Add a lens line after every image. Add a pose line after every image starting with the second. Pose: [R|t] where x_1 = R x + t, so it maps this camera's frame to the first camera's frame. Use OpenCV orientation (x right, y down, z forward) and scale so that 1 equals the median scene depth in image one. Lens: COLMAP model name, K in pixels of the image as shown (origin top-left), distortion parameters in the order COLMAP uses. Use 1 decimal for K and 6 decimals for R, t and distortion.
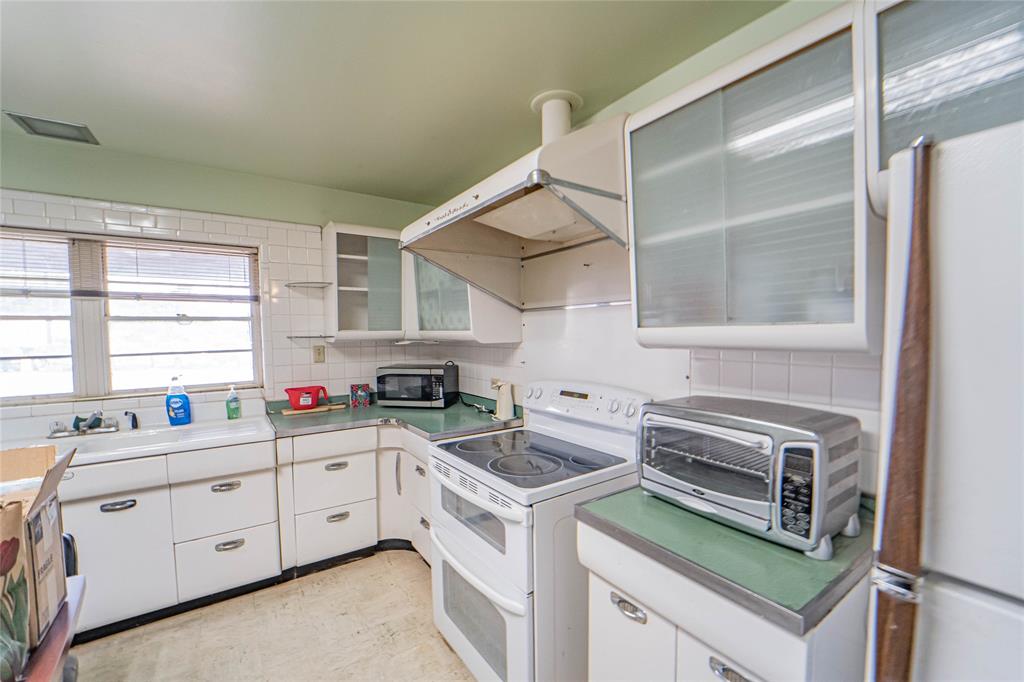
lens RADIAL K [[416.8, 0, 511.8], [0, 416.8, 343.7], [0, 0, 1]] dist [-0.023863, 0.000346]
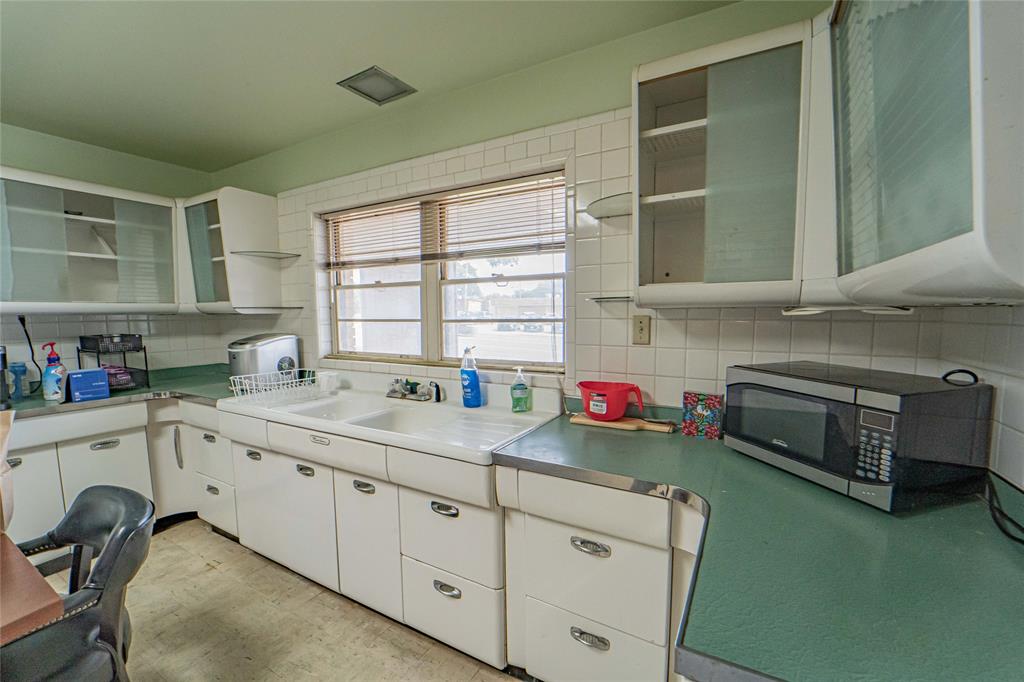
lens RADIAL K [[416.8, 0, 516.6], [0, 416.8, 351.8], [0, 0, 1]] dist [-0.023863, 0.000346]
pose [[0.435184, 0.091562, -0.895673, -0.021822], [-0.022848, 0.995618, 0.090678, 0.008545], [0.900051, -0.018997, 0.435369, 0.686359]]
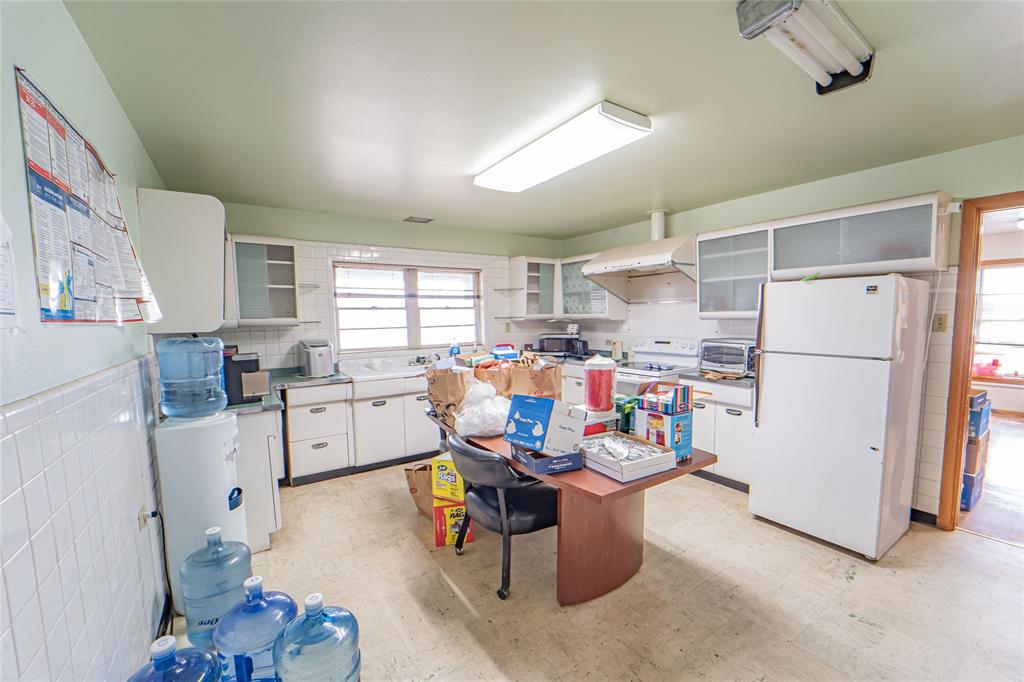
lens RADIAL K [[416.8, 0, 512.8], [0, 416.8, 344.2], [0, 0, 1]] dist [-0.023863, 0.000346]
pose [[0.999809, -0.004834, -0.018919, -0.473784], [0.005591, 0.999178, 0.040157, 0.030483], [0.018709, -0.040255, 0.999014, -0.950411]]
